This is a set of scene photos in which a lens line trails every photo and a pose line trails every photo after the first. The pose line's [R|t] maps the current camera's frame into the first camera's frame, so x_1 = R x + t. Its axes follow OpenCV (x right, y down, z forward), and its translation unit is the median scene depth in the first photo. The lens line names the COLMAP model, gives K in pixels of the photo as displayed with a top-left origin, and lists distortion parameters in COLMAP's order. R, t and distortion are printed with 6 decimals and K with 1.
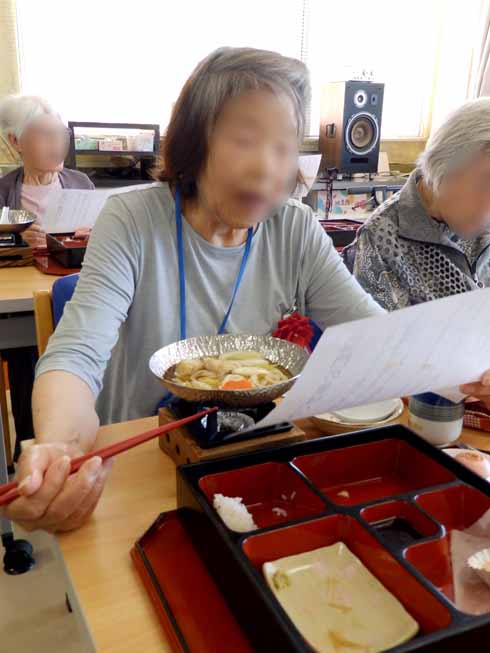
lens RADIAL K [[613.3, 0, 245.1], [0, 613.3, 326.5], [0, 0, 1]] dist [0.065522, 0.000000]
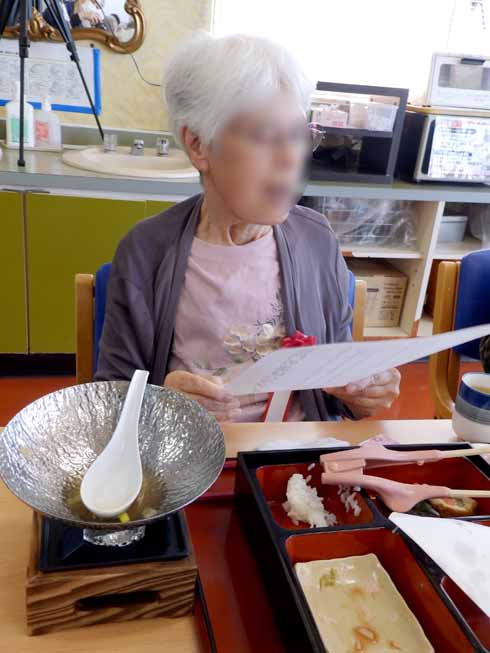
lens RADIAL K [[613.3, 0, 245.2], [0, 613.3, 326.4], [0, 0, 1]] dist [0.065522, 0.000000]
pose [[0.962981, 0.179118, -0.201455, -0.222841], [-0.161655, 0.981751, 0.100163, -0.217128], [0.215720, -0.063889, 0.974363, 0.572118]]
